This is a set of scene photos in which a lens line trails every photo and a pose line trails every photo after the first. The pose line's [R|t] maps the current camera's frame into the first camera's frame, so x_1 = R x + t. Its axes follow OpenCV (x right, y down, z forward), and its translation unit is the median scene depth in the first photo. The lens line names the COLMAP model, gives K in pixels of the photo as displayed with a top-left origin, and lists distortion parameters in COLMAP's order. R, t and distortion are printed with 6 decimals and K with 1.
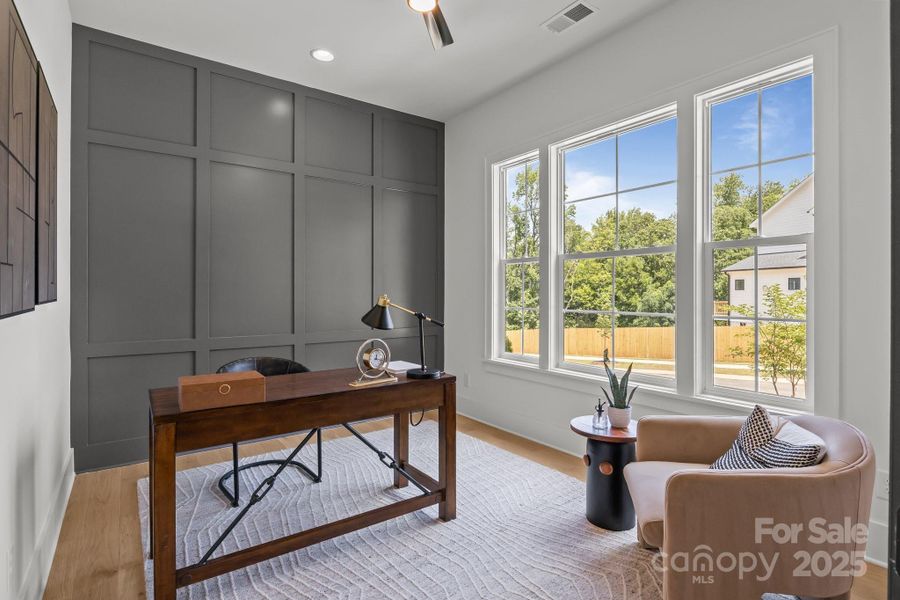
lens RADIAL K [[447.3, 0, 449.9], [0, 447.3, 296.9], [0, 0, 1]] dist [-0.000233, -0.000080]
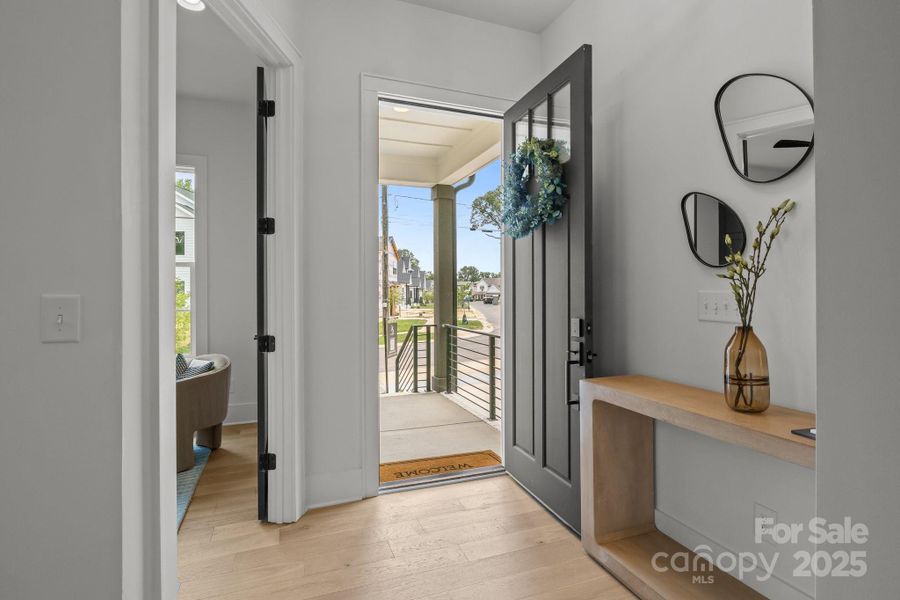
lens RADIAL K [[447.3, 0, 450.0], [0, 447.3, 297.0], [0, 0, 1]] dist [-0.000233, -0.000080]
pose [[0.263824, -0.003991, 0.964563, -1.054771], [0.003691, 0.999988, 0.003128, 0.000201], [-0.964564, 0.002735, 0.263836, -0.770620]]
